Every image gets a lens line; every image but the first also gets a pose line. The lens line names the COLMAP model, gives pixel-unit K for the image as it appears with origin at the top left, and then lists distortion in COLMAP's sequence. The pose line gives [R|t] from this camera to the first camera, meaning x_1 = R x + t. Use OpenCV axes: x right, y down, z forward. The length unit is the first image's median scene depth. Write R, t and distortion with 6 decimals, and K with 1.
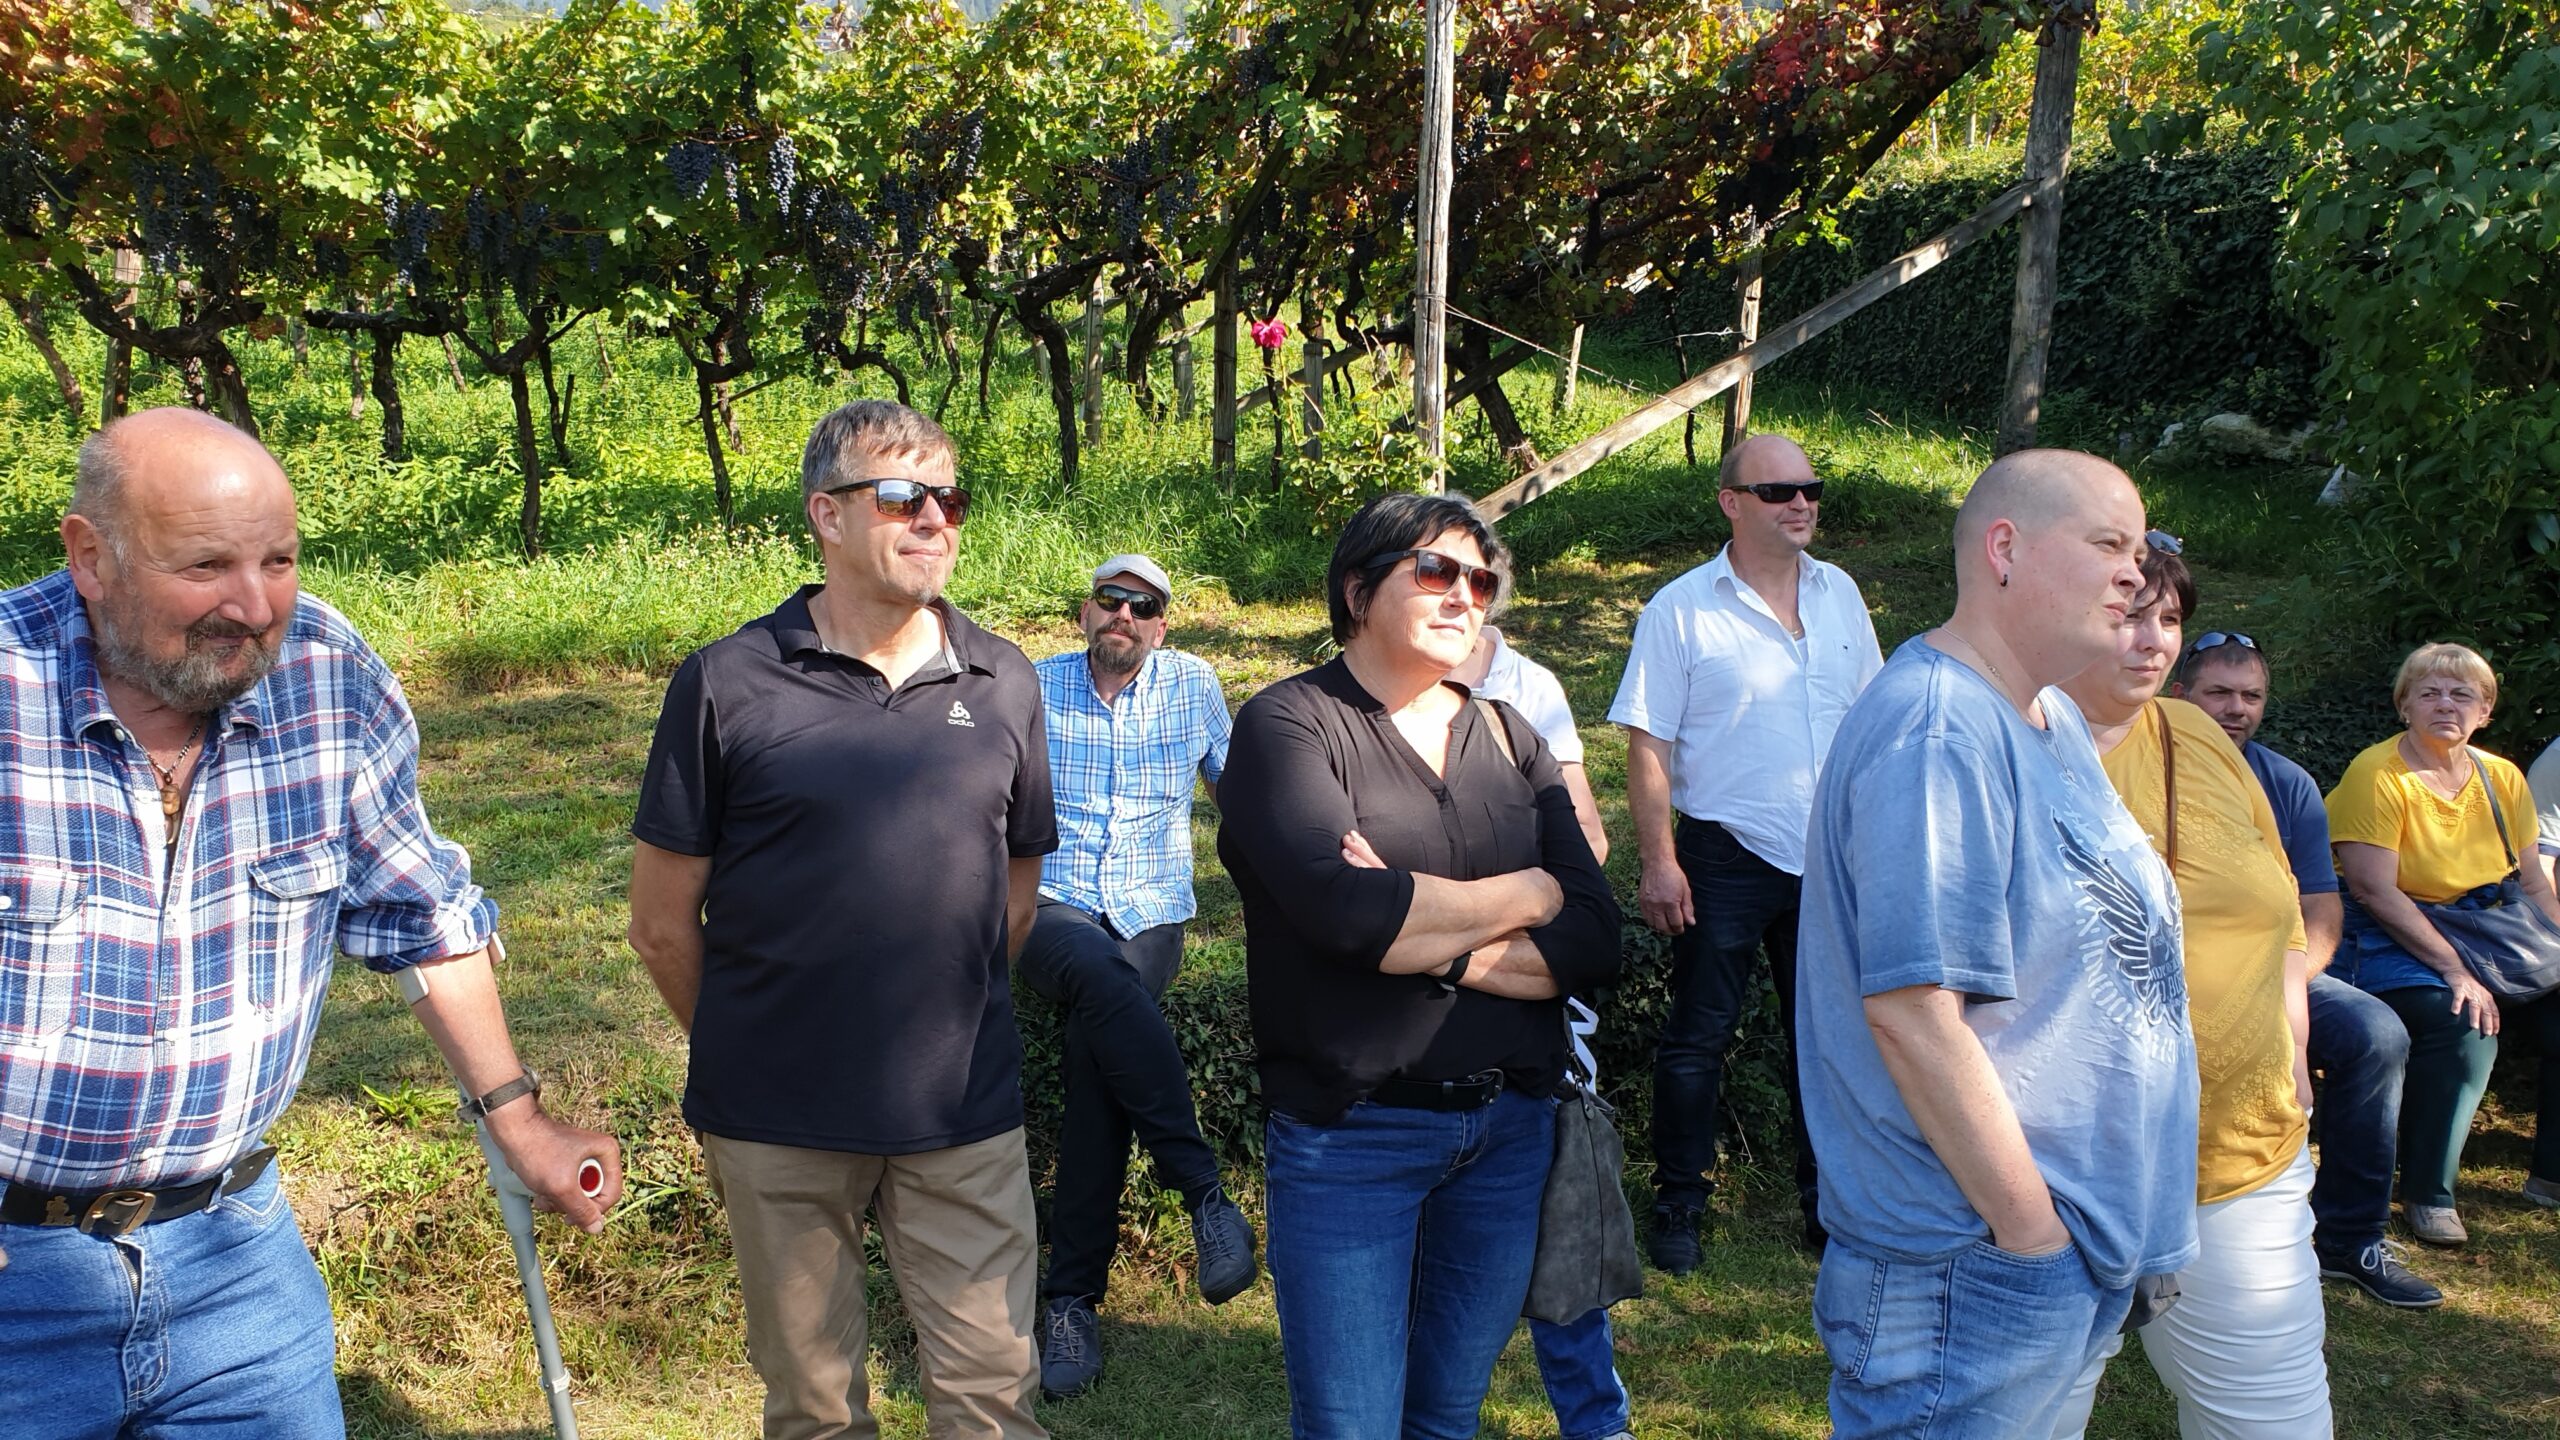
lens RADIAL K [[1954.5, 0, 1270.2], [0, 1954.5, 748.0], [0, 0, 1]] dist [-0.021287, 0.055425]
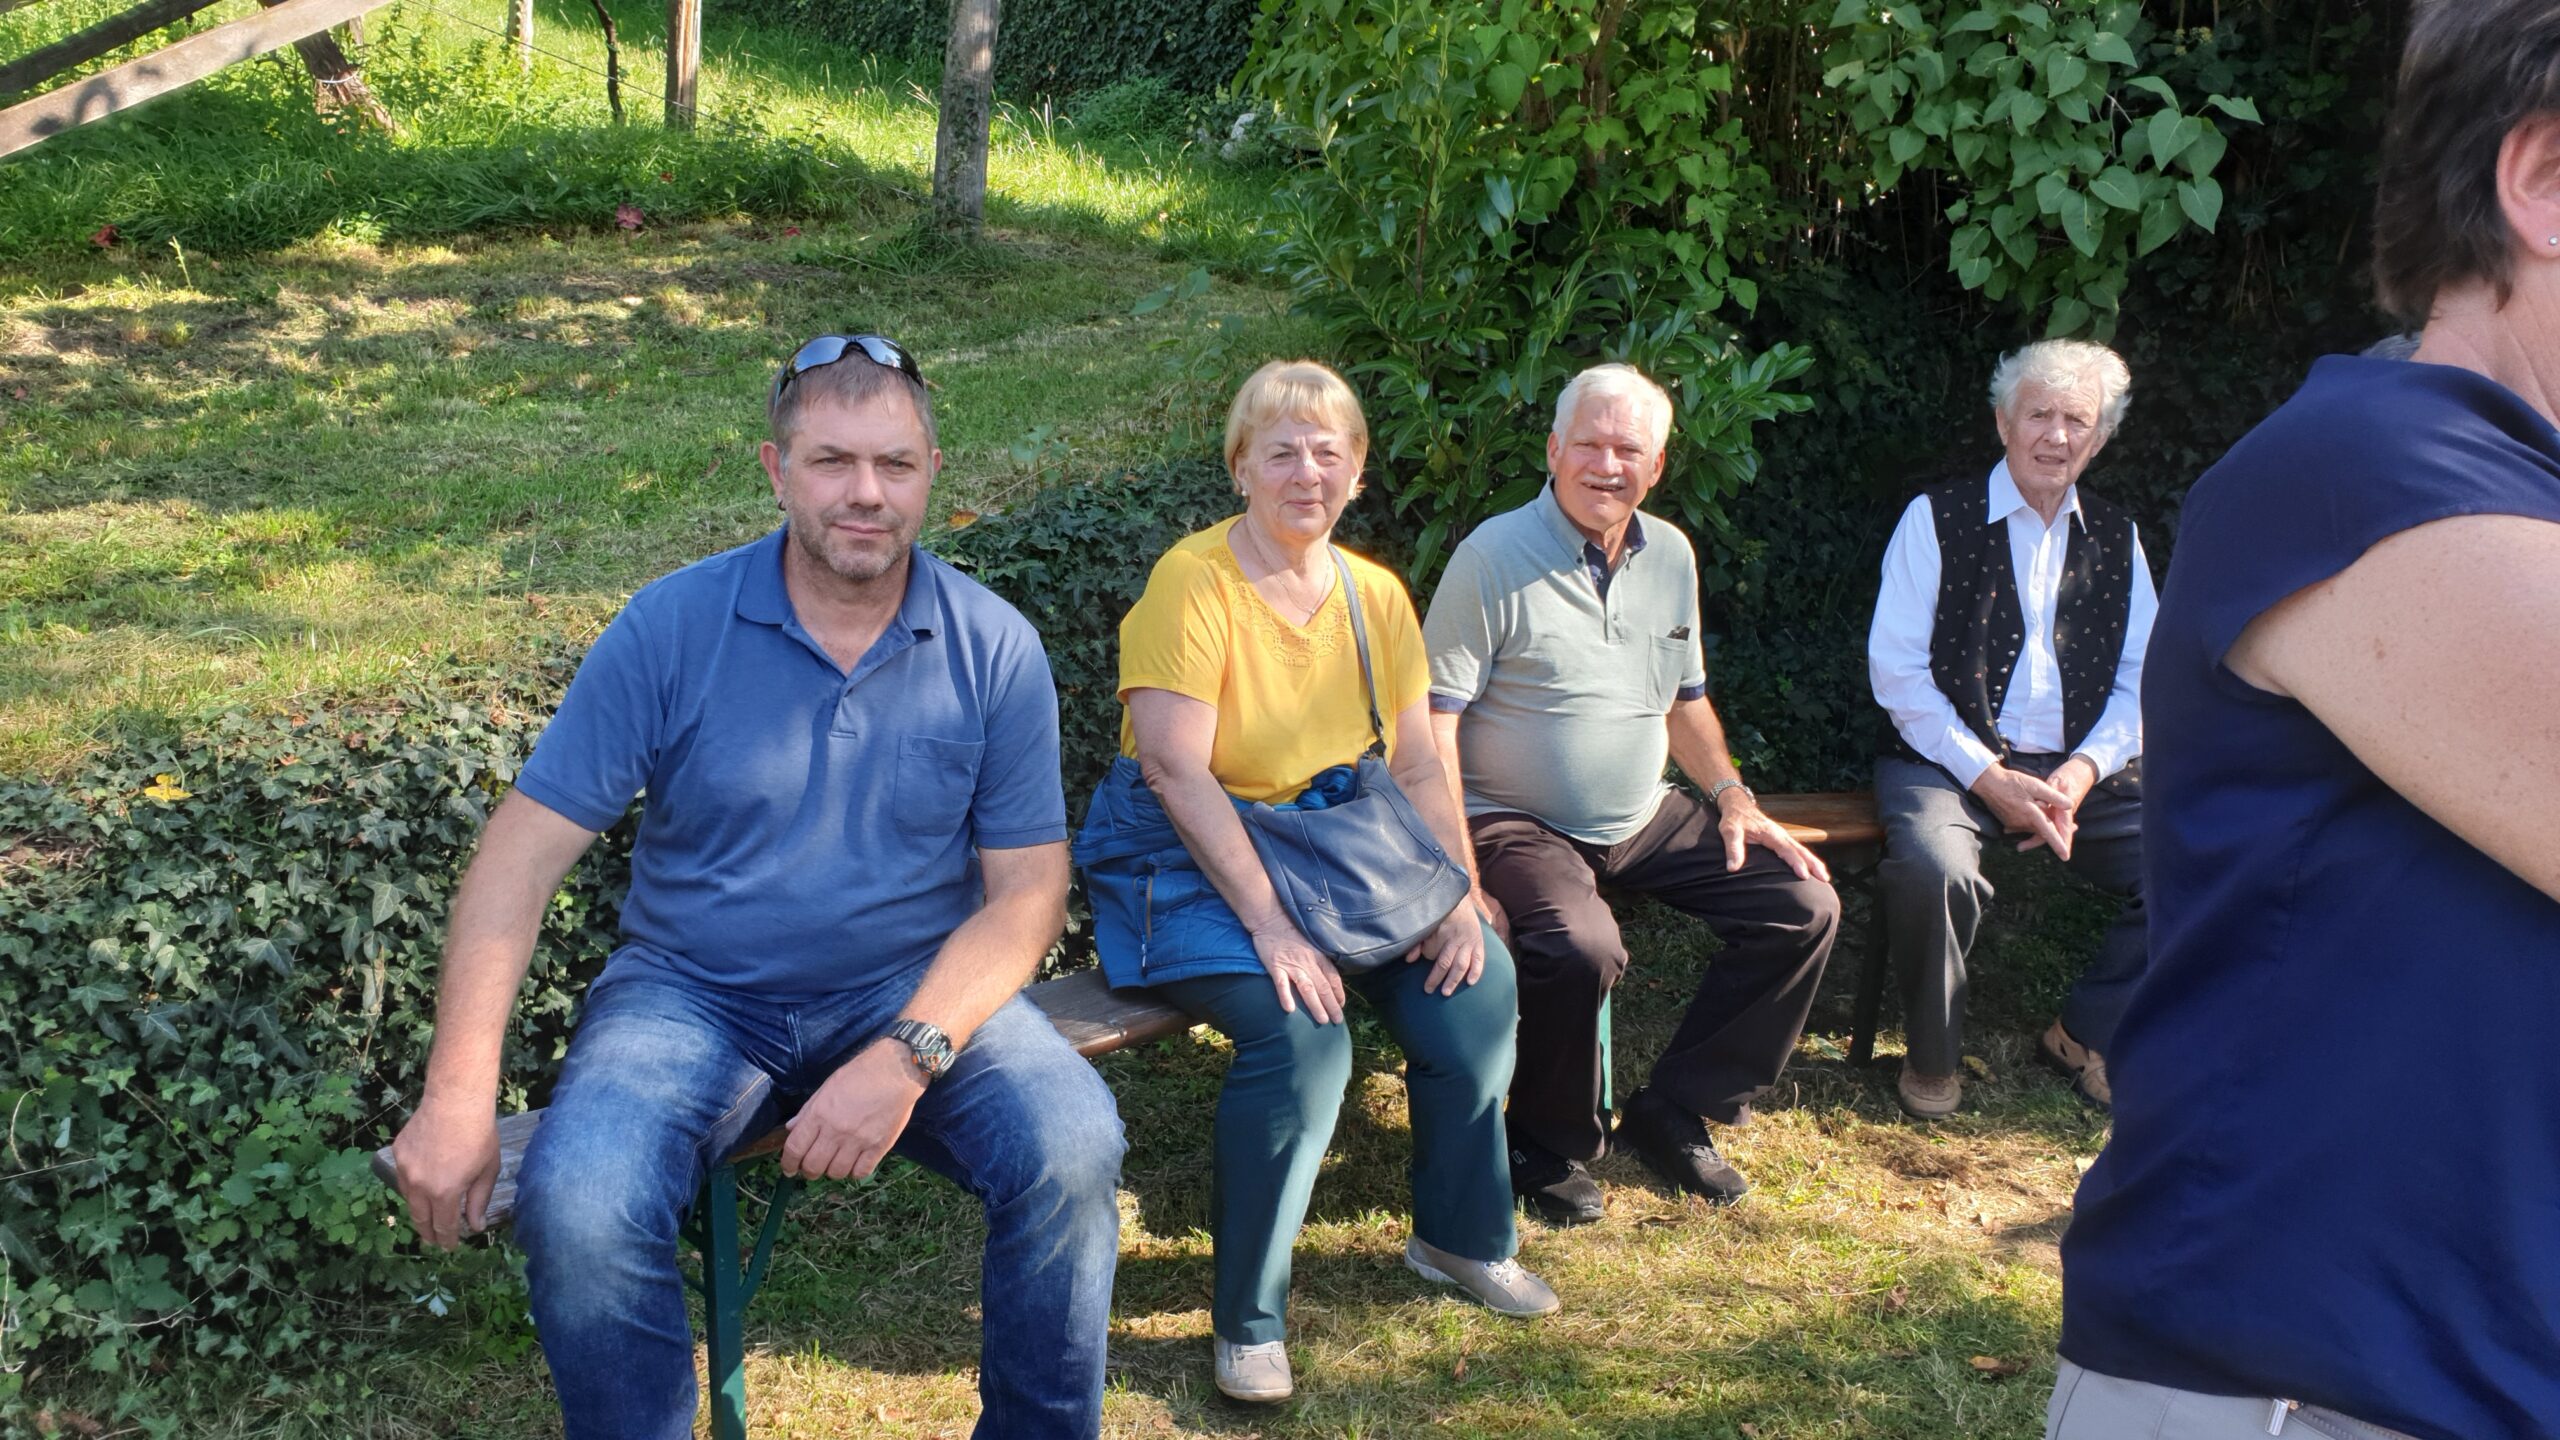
lens RADIAL K [[1954.5, 0, 1270.2], [0, 1954.5, 748.0], [0, 0, 1]] dist [-0.021287, 0.055425]
pose [[0.931175, -0.058780, 0.359804, 0.365538], [0.010165, 0.990719, 0.135544, -0.018094], [-0.364432, -0.122558, 0.923130, 0.424768]]
